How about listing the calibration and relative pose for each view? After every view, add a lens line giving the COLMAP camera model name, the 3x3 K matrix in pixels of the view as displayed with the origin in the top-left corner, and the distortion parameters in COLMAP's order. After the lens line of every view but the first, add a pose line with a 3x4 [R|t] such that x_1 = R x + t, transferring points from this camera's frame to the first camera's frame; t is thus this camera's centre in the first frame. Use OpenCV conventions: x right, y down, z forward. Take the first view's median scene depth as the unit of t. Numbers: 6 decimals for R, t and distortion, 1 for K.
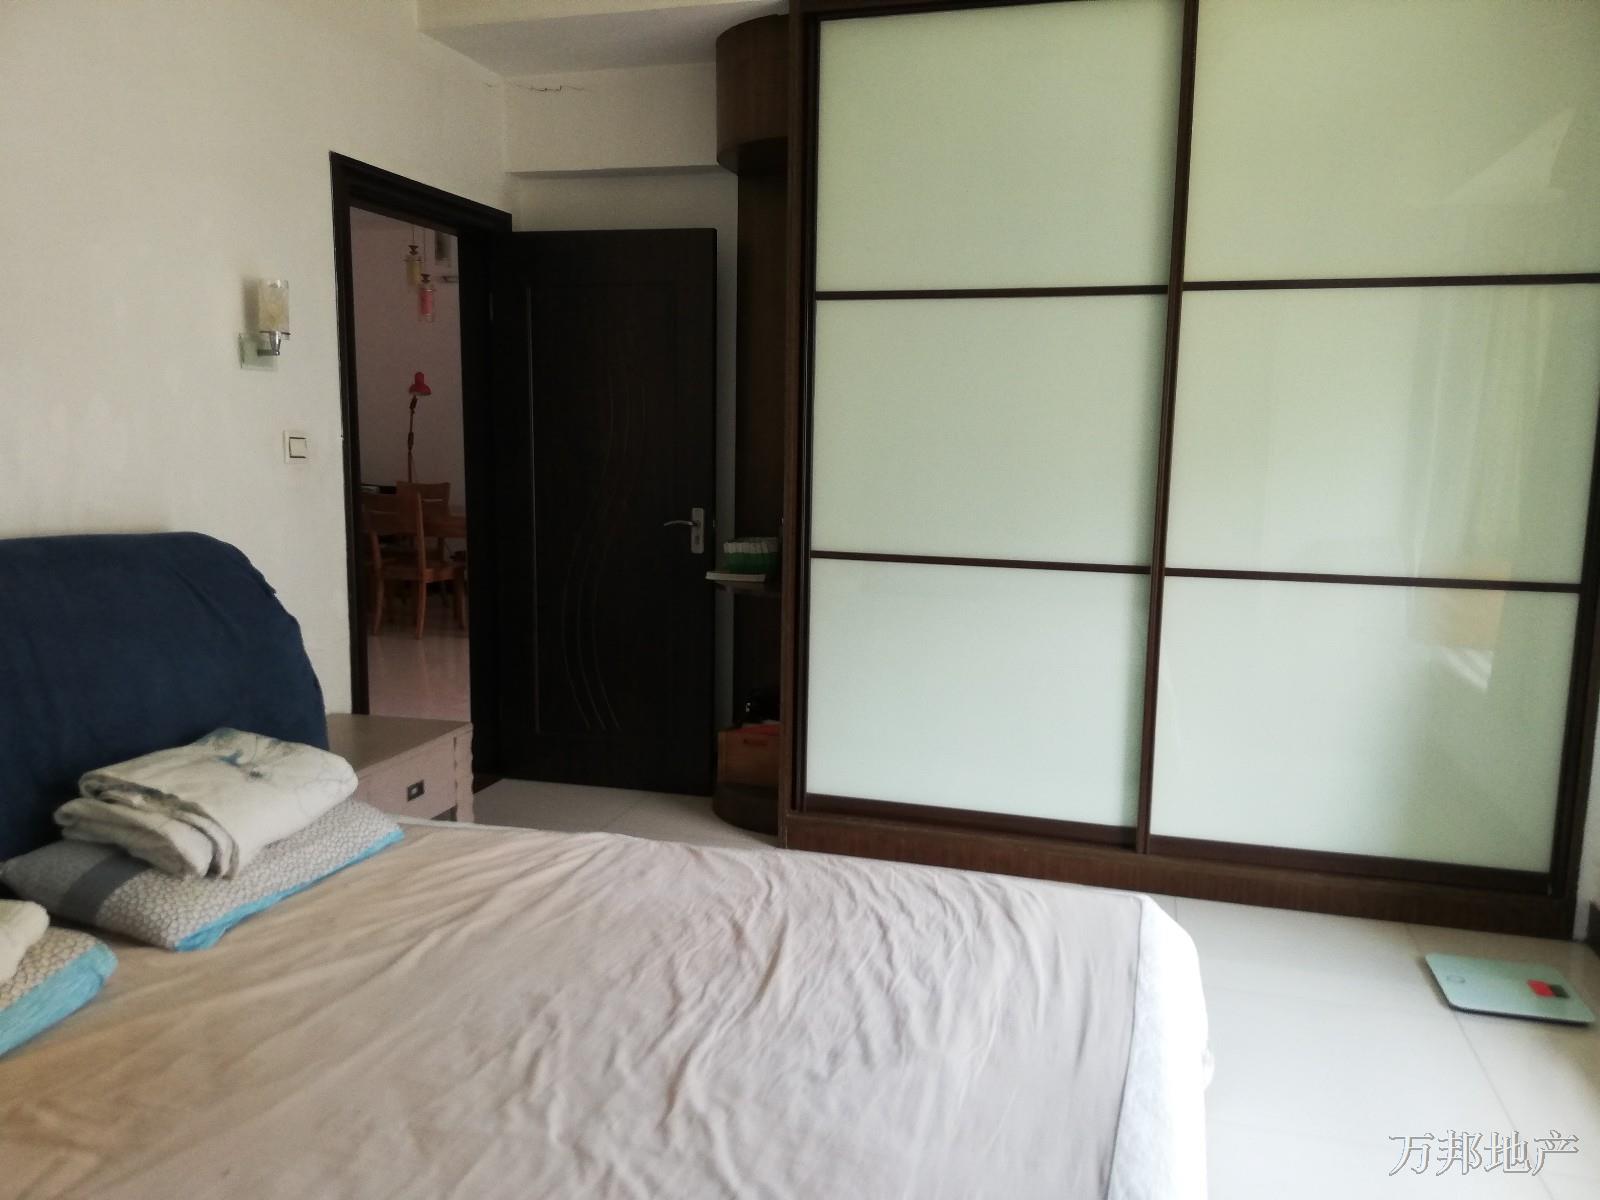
lens RADIAL K [[1192.2, 0, 802.9], [0, 1192.2, 598.2], [0, 0, 1]] dist [0.047944, -0.066921]
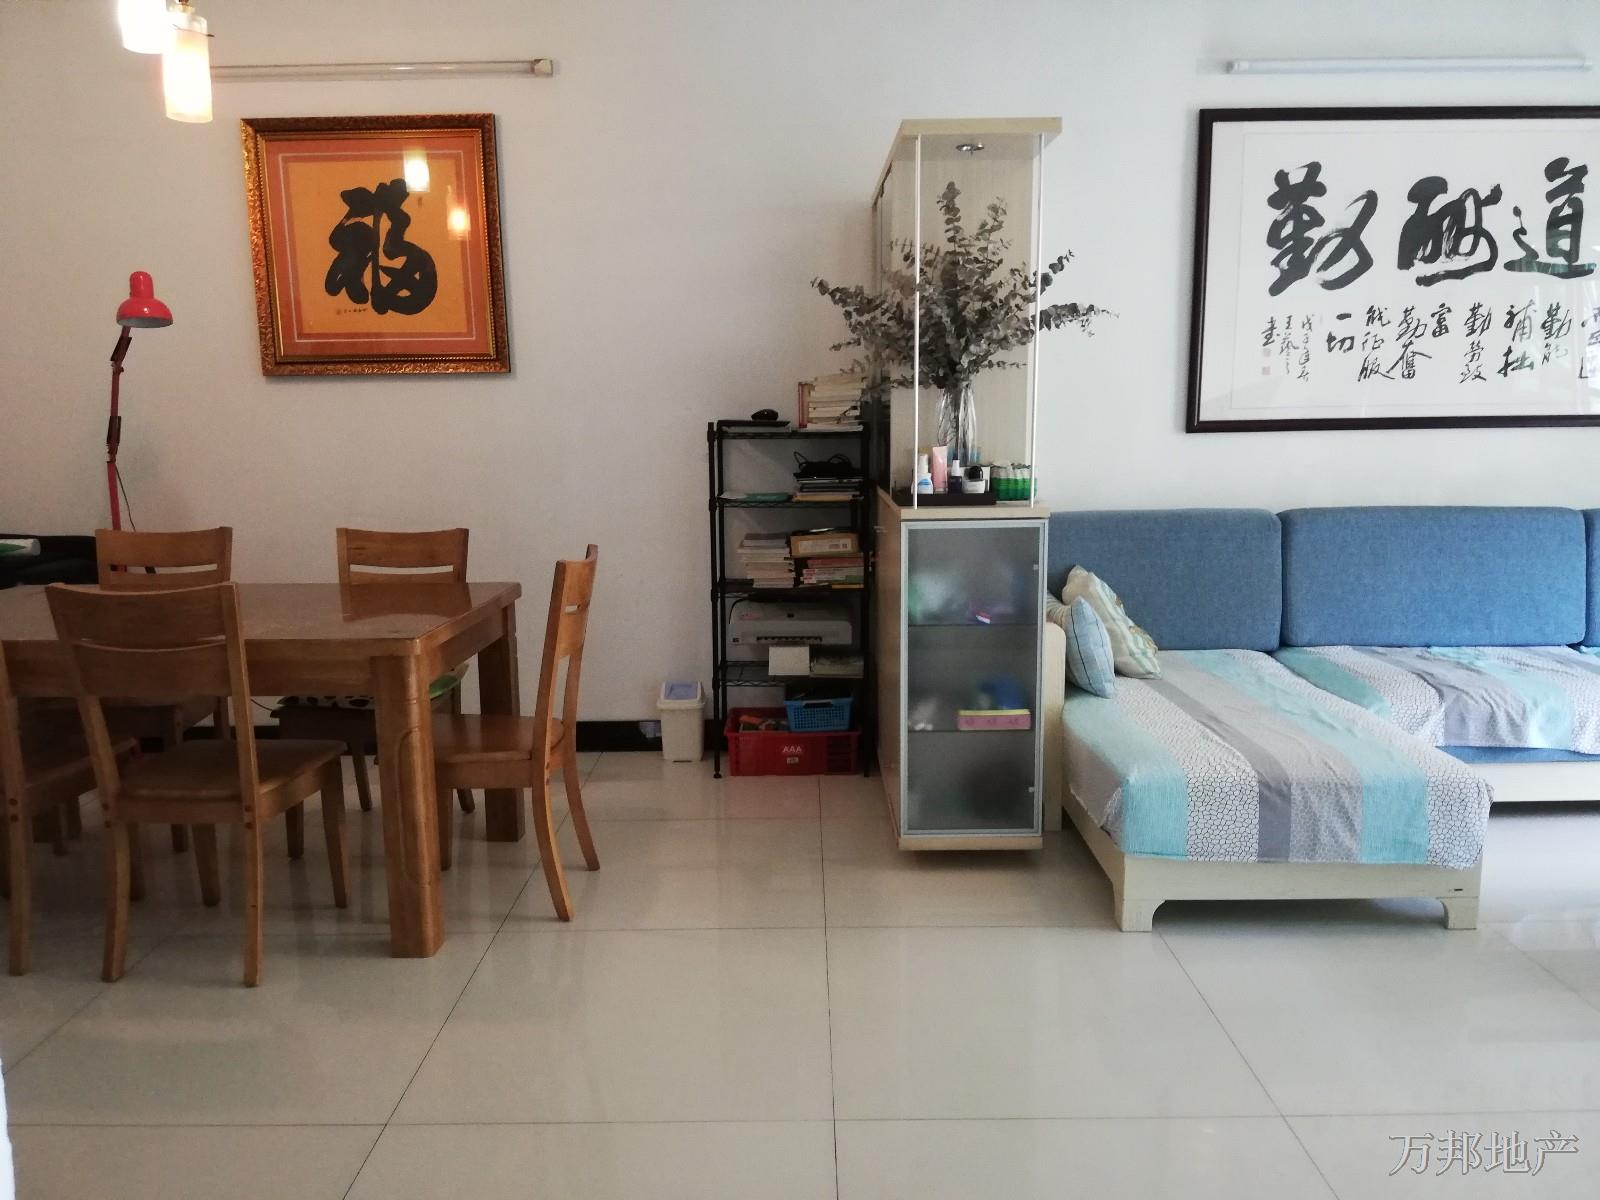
lens RADIAL K [[1192.2, 0, 800.5], [0, 1192.2, 606.9], [0, 0, 1]] dist [0.047944, -0.066921]
pose [[0.960013, -0.071492, 0.270674, -0.216672], [0.063876, 0.997277, 0.036852, -0.070507], [-0.272571, -0.018089, 0.961966, 0.519264]]
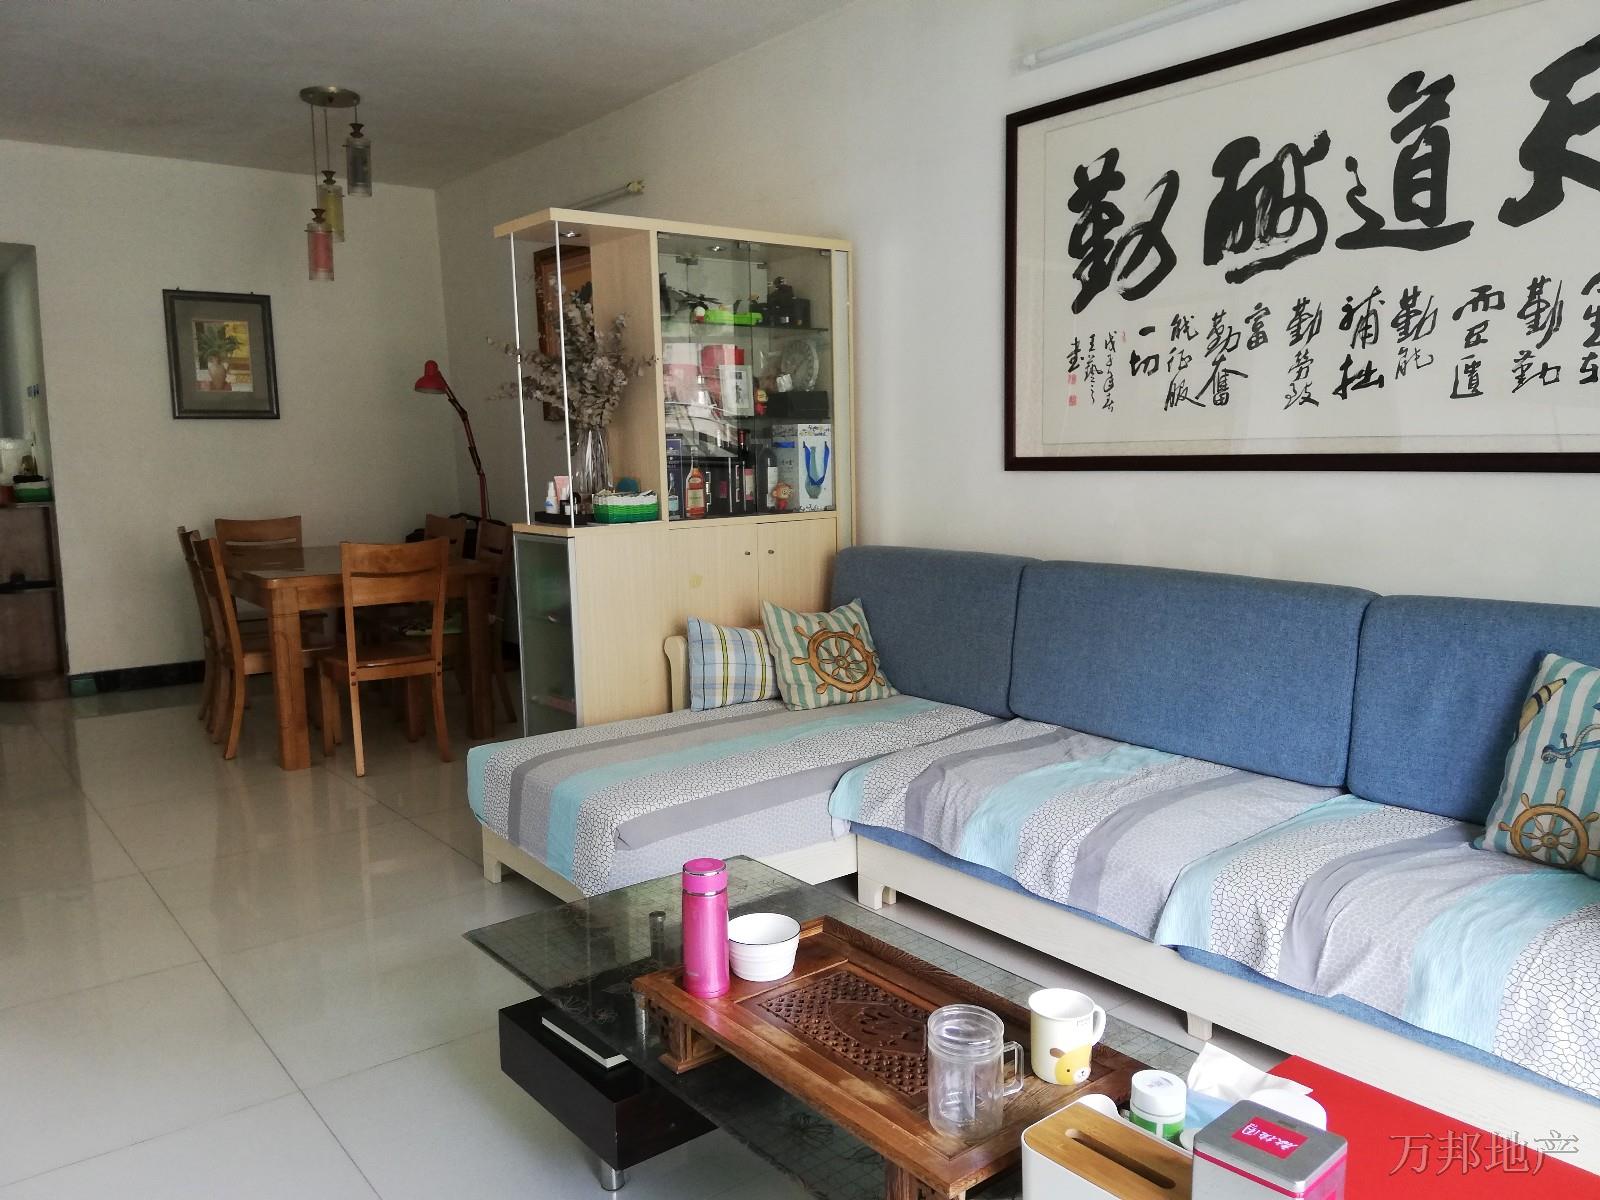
lens RADIAL K [[1192.2, 0, 810.3], [0, 1192.2, 608.1], [0, 0, 1]] dist [0.047944, -0.066921]
pose [[0.817781, 0.050763, -0.573287, 0.269683], [-0.049877, 0.998606, 0.017276, -0.066058], [0.573364, 0.014466, 0.819173, 0.544225]]
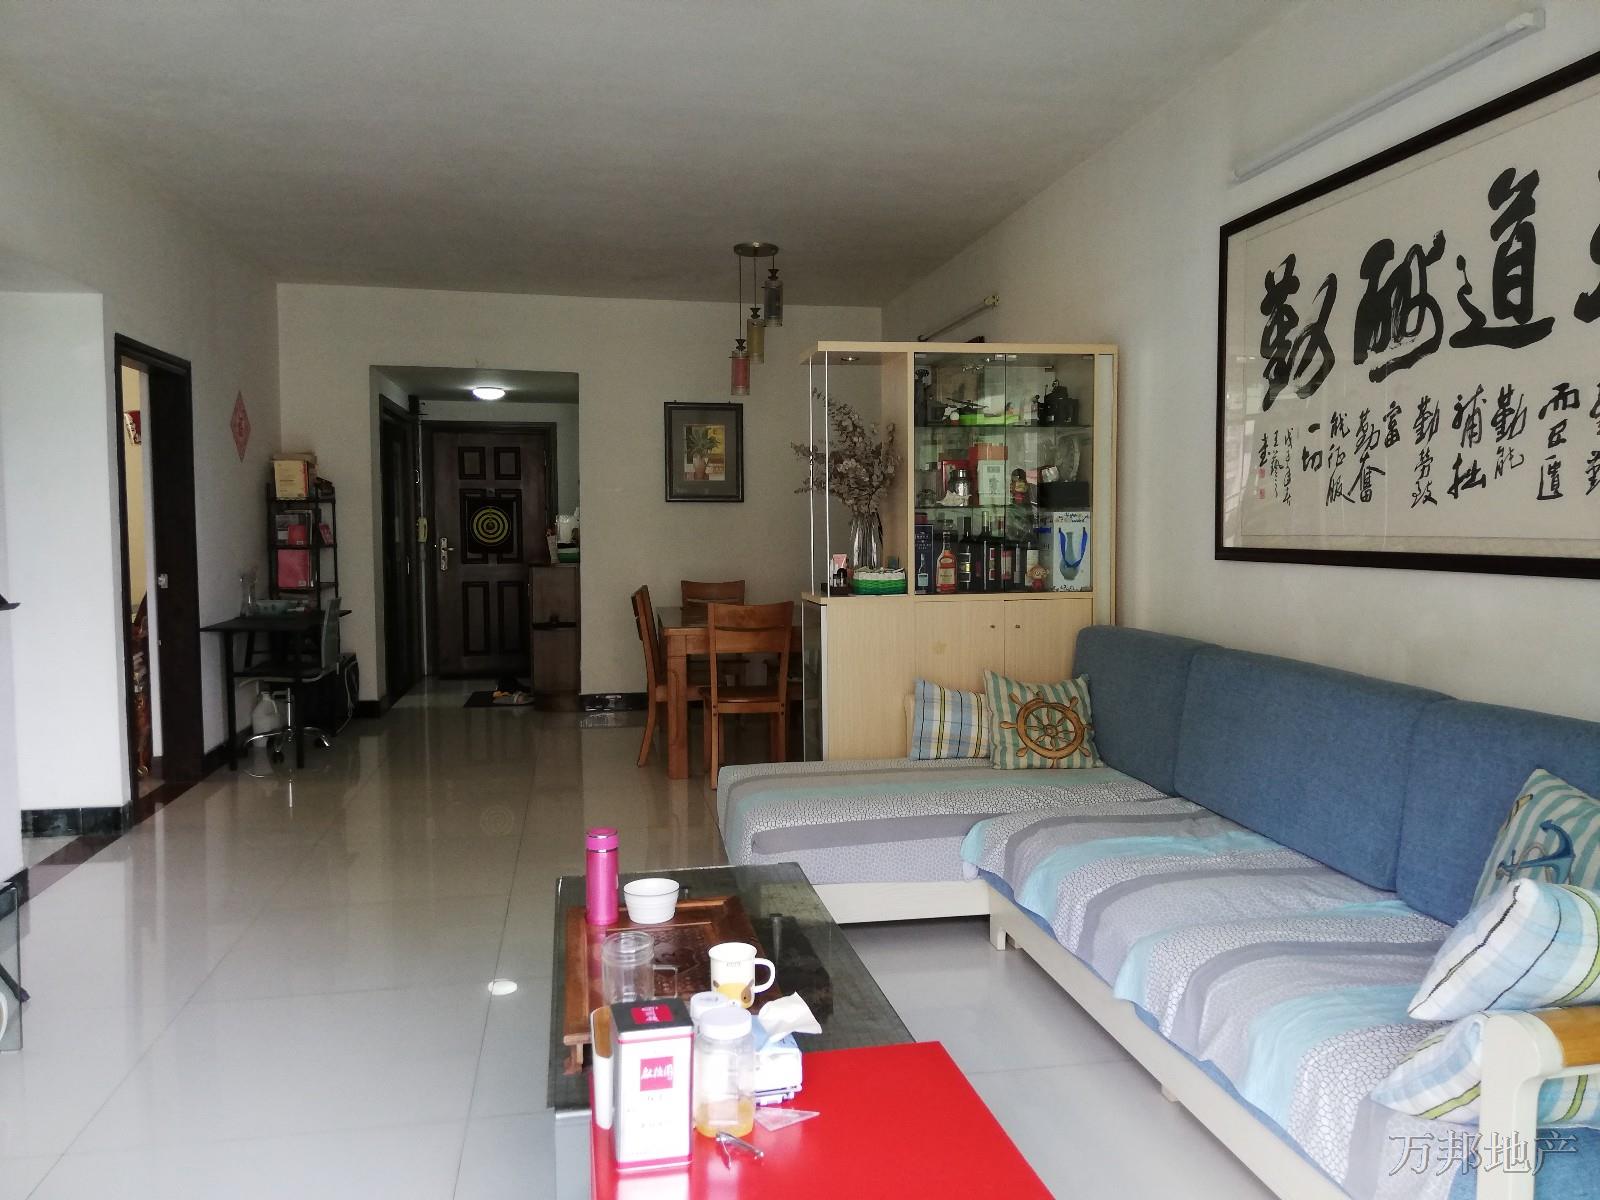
lens RADIAL K [[1192.2, 0, 817.9], [0, 1192.2, 612.2], [0, 0, 1]] dist [0.047944, -0.066921]
pose [[0.456859, 0.050504, -0.888104, 0.411884], [-0.109623, 0.993973, 0.000132, -0.076336], [0.882758, 0.097297, 0.459642, 0.603989]]
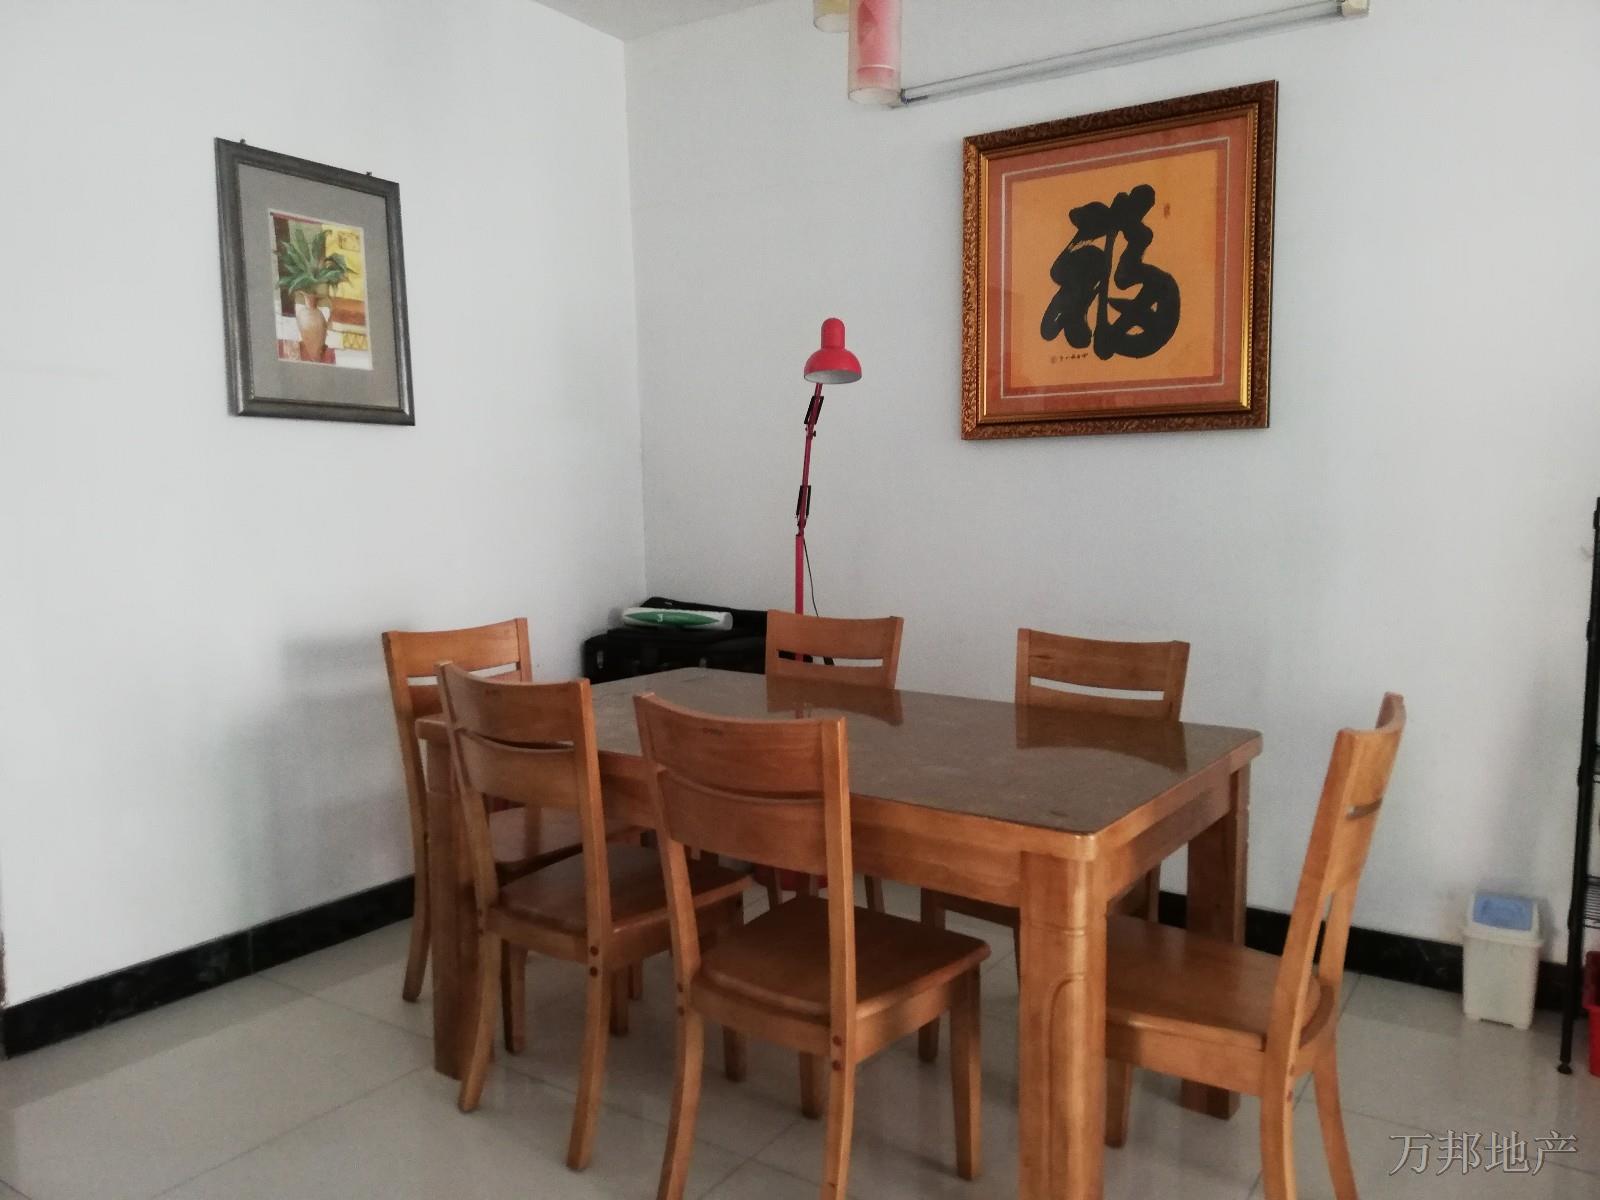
lens RADIAL K [[1192.2, 0, 797.3], [0, 1192.2, 602.8], [0, 0, 1]] dist [0.047944, -0.066921]
pose [[0.952170, 0.011852, -0.305338, -0.215272], [-0.025433, 0.998854, -0.040539, -0.085864], [0.304508, 0.046366, 0.951381, 0.645135]]
